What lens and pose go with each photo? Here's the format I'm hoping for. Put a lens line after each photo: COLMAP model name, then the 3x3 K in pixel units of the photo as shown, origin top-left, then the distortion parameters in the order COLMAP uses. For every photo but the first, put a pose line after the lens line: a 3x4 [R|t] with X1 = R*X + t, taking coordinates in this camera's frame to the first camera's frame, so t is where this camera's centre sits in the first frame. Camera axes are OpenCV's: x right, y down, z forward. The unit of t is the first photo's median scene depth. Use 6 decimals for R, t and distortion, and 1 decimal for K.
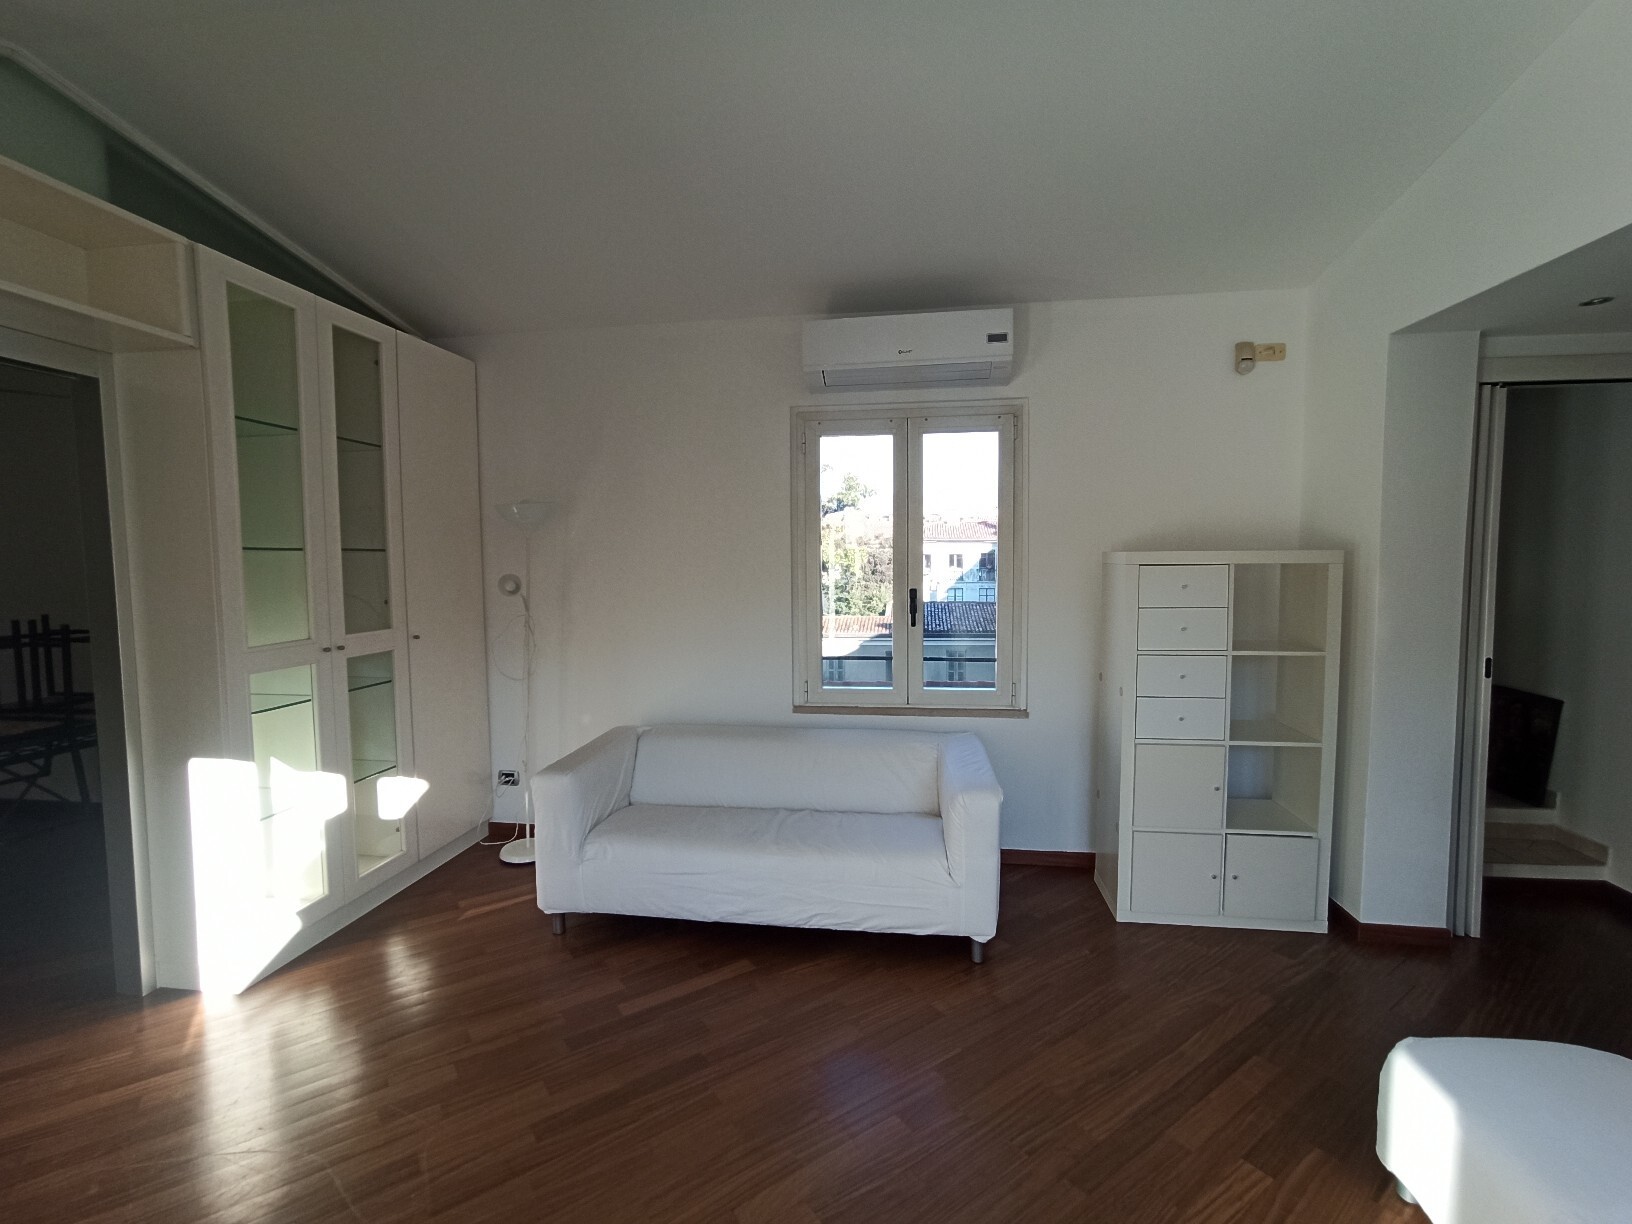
lens RADIAL K [[751.7, 0, 813.0], [0, 751.7, 611.6], [0, 0, 1]] dist [-0.049982, 0.032094]
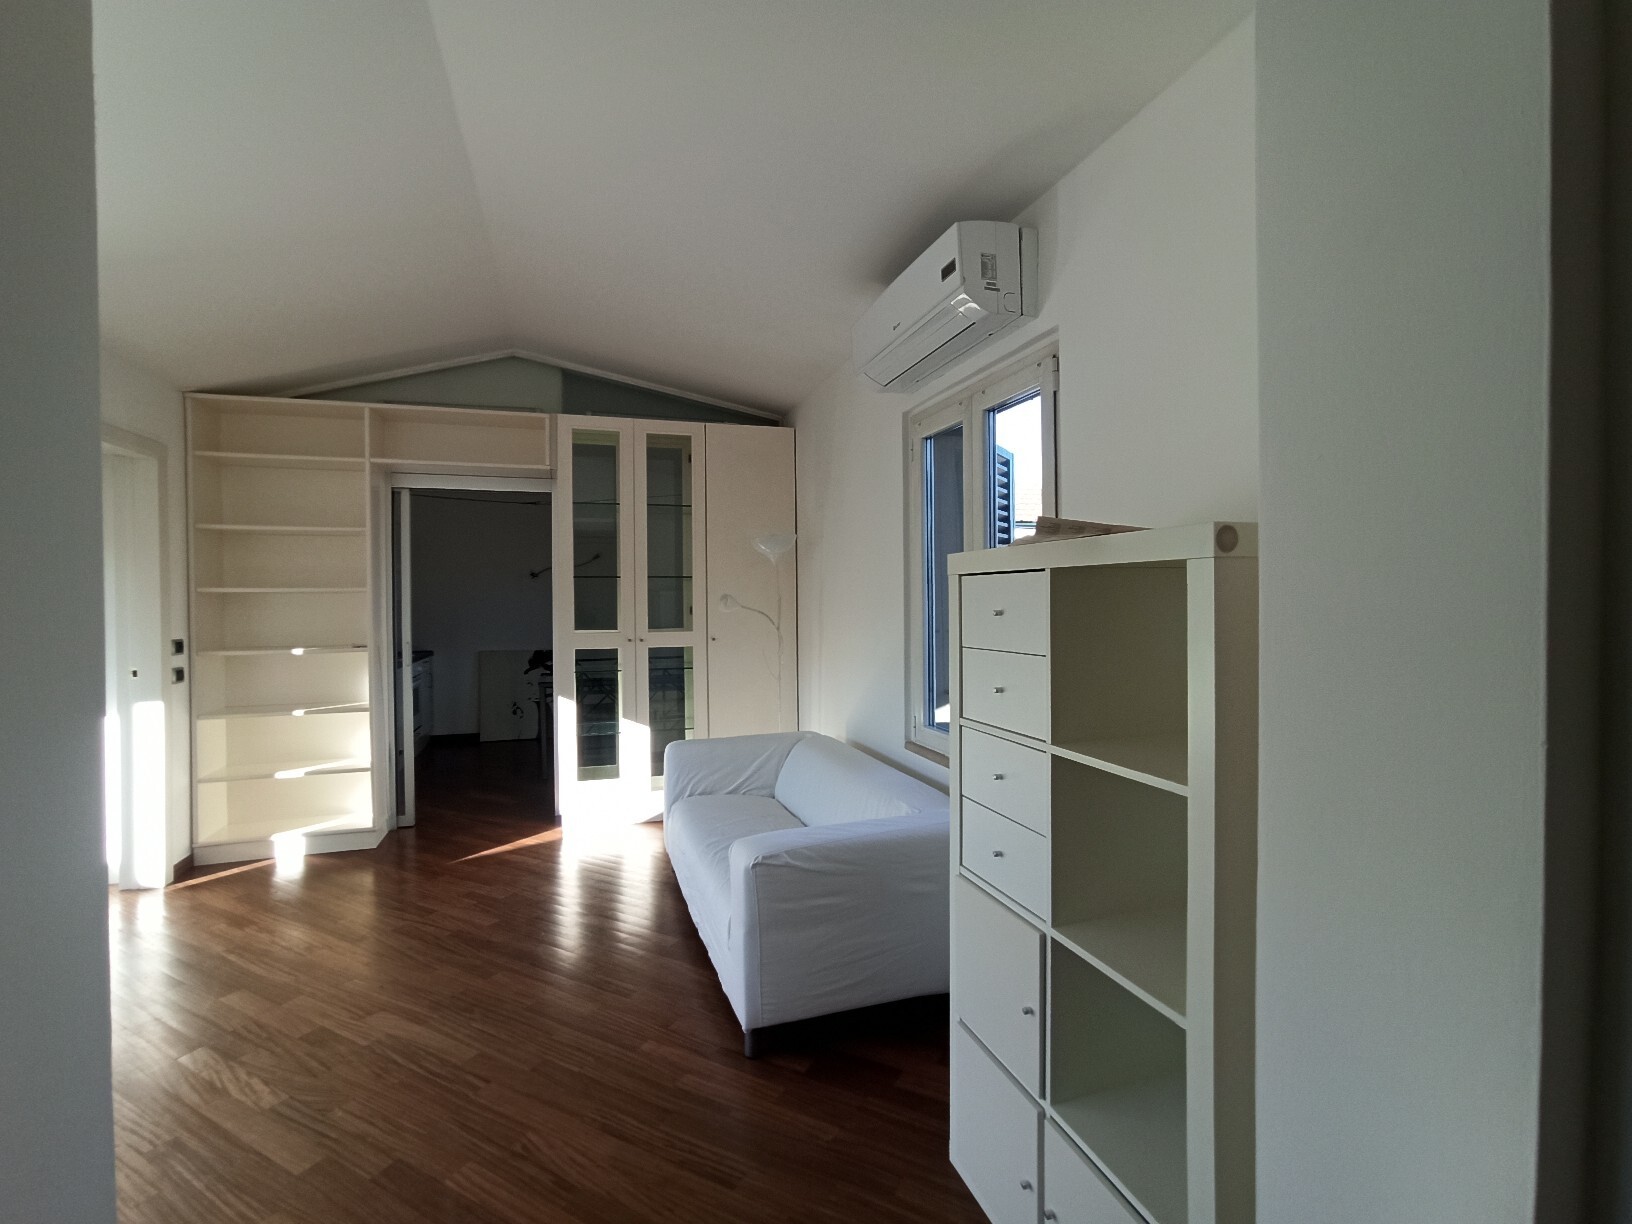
lens RADIAL K [[751.7, 0, 813.0], [0, 751.7, 611.6], [0, 0, 1]] dist [-0.049982, 0.032094]
pose [[0.436896, 0.019844, -0.899293, 0.883640], [-0.055565, 0.998443, -0.004963, -0.022795], [0.897794, 0.052138, 0.437318, 0.596994]]
